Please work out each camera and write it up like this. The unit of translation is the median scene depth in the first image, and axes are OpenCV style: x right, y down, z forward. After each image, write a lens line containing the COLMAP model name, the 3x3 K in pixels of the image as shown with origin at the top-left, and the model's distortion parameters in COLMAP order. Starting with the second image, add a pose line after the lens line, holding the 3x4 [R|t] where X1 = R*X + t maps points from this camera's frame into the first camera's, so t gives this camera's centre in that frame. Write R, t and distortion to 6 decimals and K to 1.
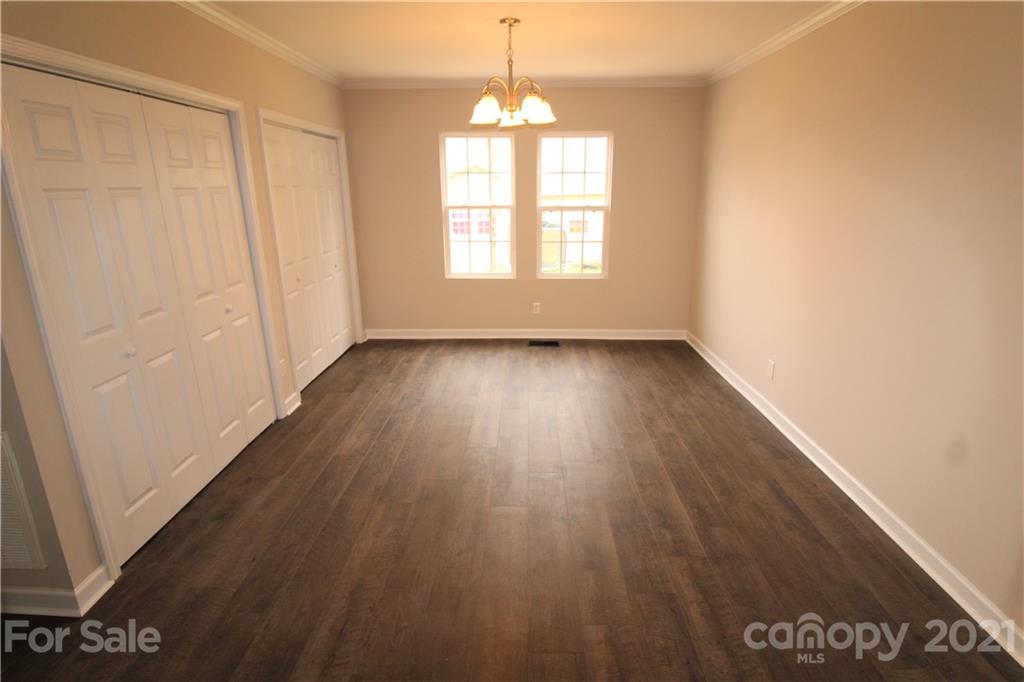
lens RADIAL K [[516.9, 0, 520.3], [0, 516.9, 323.7], [0, 0, 1]] dist [0.002618, -0.016765]
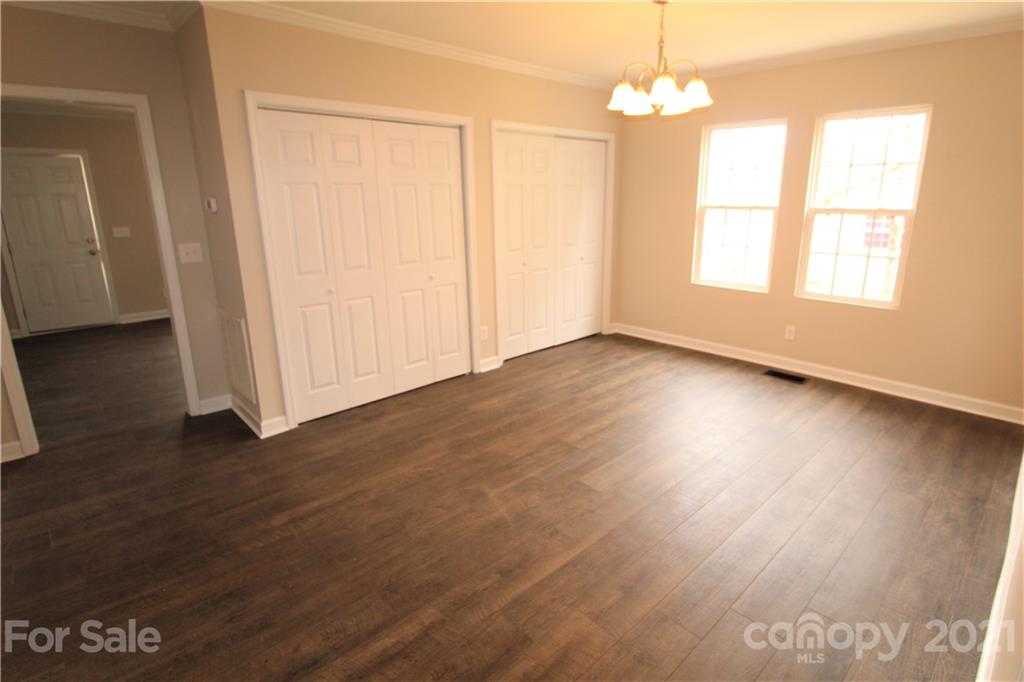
lens RADIAL K [[516.9, 0, 520.3], [0, 516.9, 323.7], [0, 0, 1]] dist [0.002618, -0.016765]
pose [[0.702429, 0.172414, -0.690555, 0.326306], [-0.179705, 0.981744, 0.062320, -0.020262], [0.688694, 0.080321, 0.720590, 0.132590]]
